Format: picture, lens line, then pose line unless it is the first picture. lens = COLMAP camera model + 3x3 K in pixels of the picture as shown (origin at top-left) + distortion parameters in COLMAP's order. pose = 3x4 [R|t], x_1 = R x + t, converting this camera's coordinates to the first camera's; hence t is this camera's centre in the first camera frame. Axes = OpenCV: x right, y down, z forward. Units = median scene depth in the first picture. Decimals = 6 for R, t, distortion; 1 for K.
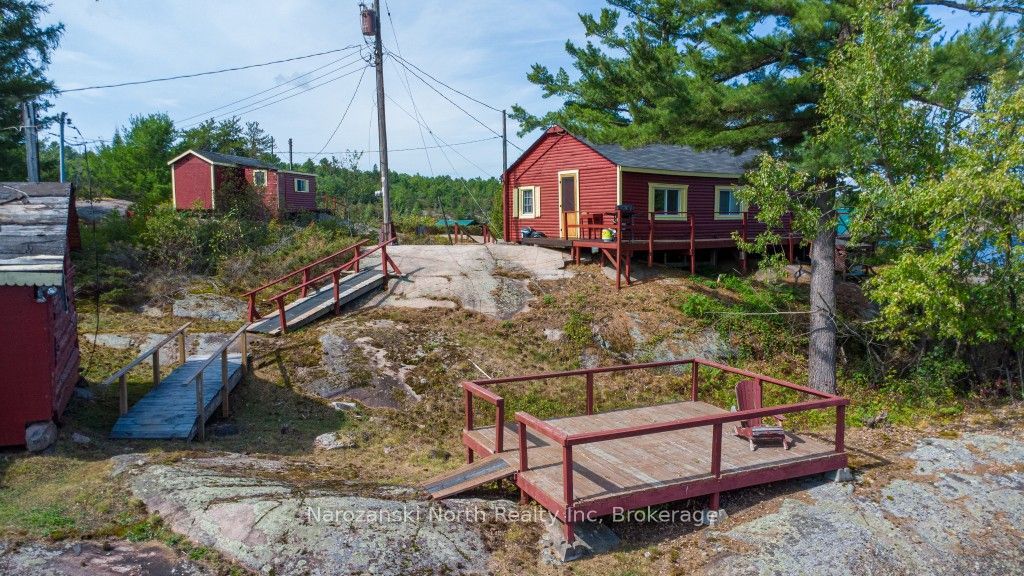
lens RADIAL K [[760.8, 0, 512.0], [0, 760.8, 288.0], [0, 0, 1]] dist [0.068922, -0.082308]
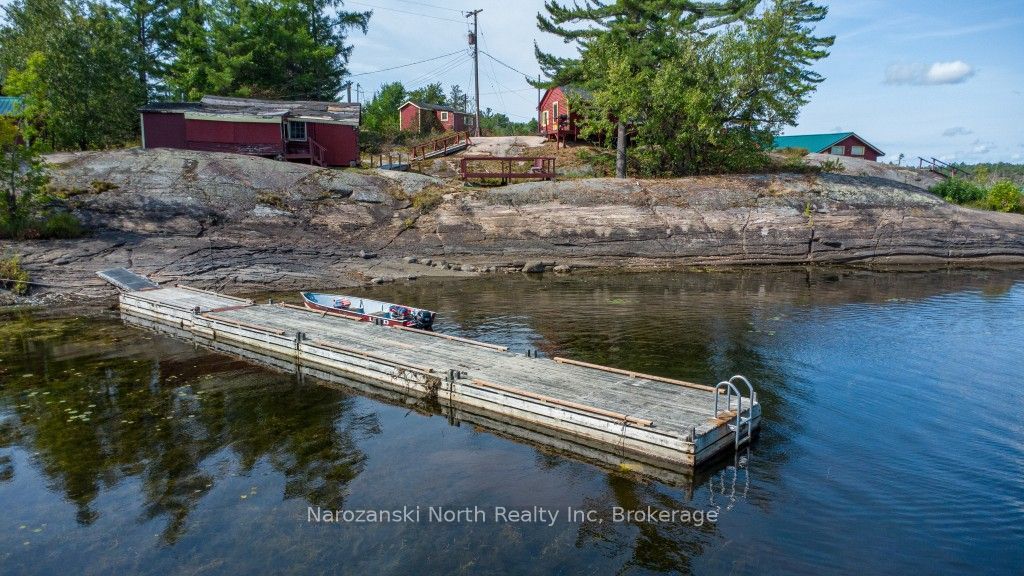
lens RADIAL K [[760.8, 0, 512.0], [0, 760.8, 288.0], [0, 0, 1]] dist [0.068922, -0.082308]
pose [[0.955762, 0.044492, -0.290756, 0.613135], [-0.029723, 0.998043, 0.055019, 0.263207], [0.292634, -0.043943, 0.955214, -1.160412]]
